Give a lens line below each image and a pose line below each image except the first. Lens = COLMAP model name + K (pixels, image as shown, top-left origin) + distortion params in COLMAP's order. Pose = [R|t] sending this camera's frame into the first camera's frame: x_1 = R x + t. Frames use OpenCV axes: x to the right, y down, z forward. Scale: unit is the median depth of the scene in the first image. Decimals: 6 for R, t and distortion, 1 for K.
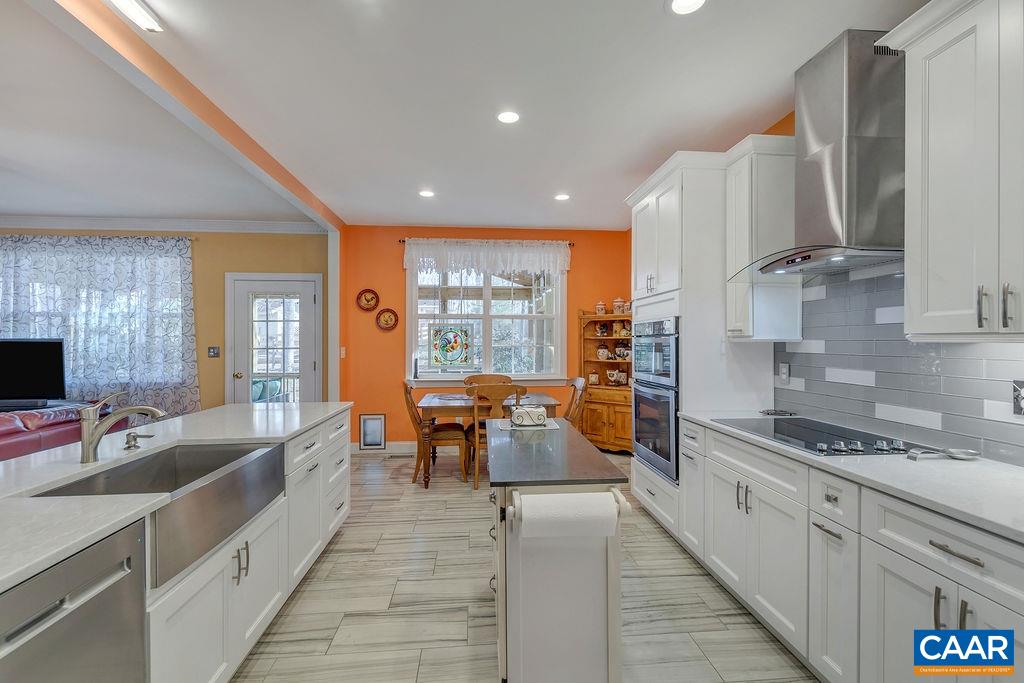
lens RADIAL K [[444.3, 0, 513.1], [0, 444.3, 341.2], [0, 0, 1]] dist [0.002155, -0.000046]
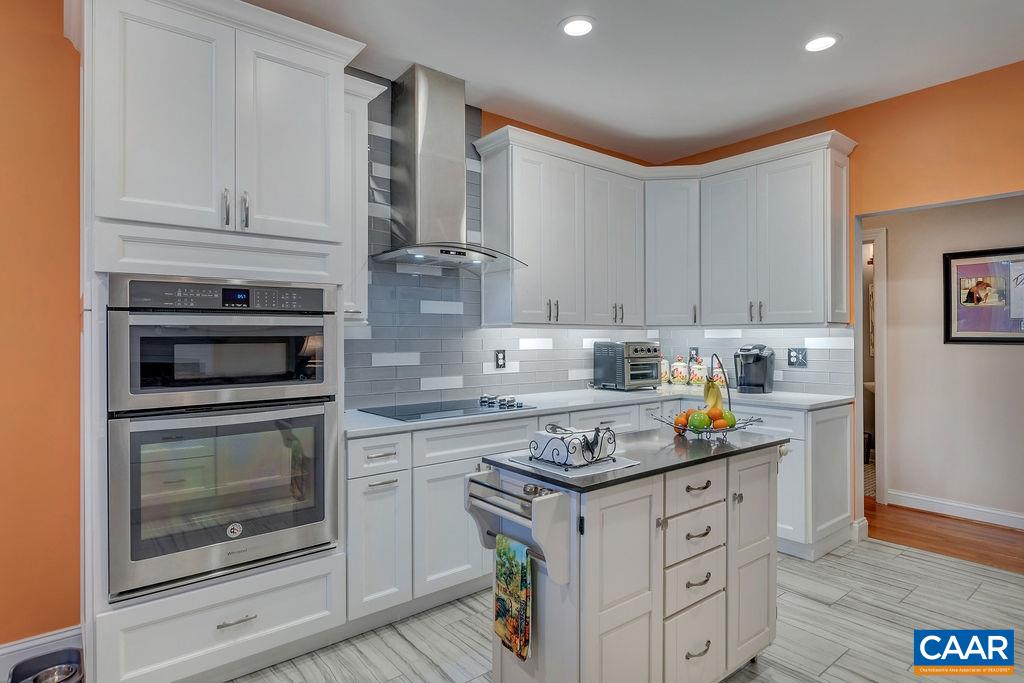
lens RADIAL K [[550.6, 0, 513.0], [0, 550.6, 337.0], [0, 0, 1]] dist [-0.004133, -0.002067]
pose [[-0.552699, 0.001270, 0.833380, -0.444095], [0.003184, 0.999995, 0.000588, 0.019852], [-0.833375, 0.002979, -0.552700, 1.248808]]
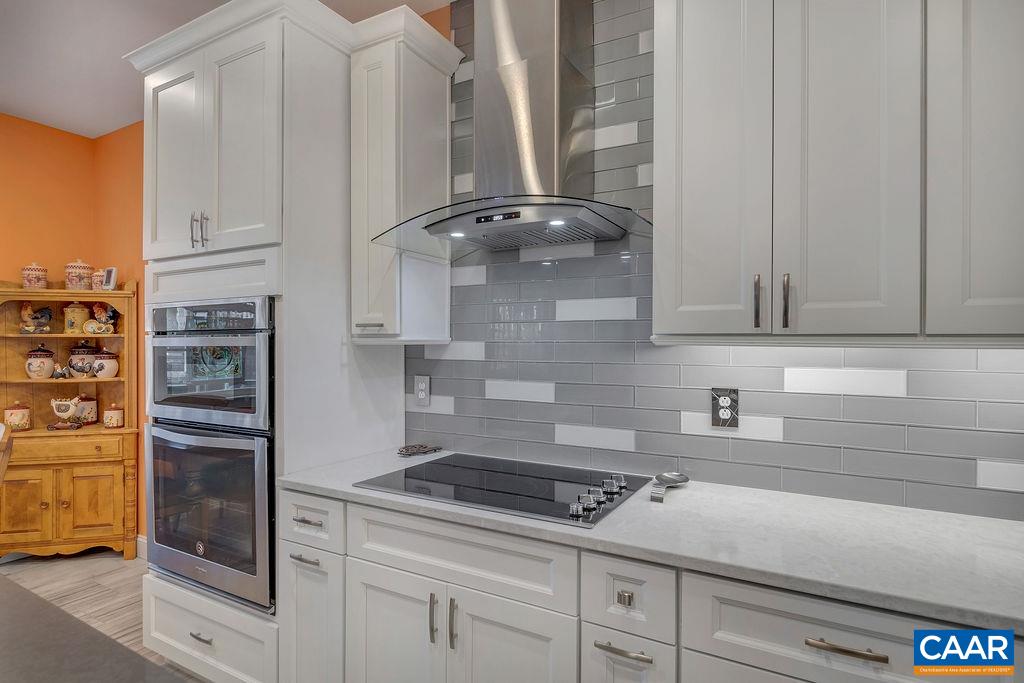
lens RADIAL K [[550.6, 0, 512.9], [0, 550.6, 346.4], [0, 0, 1]] dist [-0.004133, -0.002067]
pose [[0.573217, -0.005150, 0.819387, -0.001089], [-0.001650, 0.999971, 0.007439, -0.001650], [-0.819402, -0.005617, 0.573192, 0.400091]]
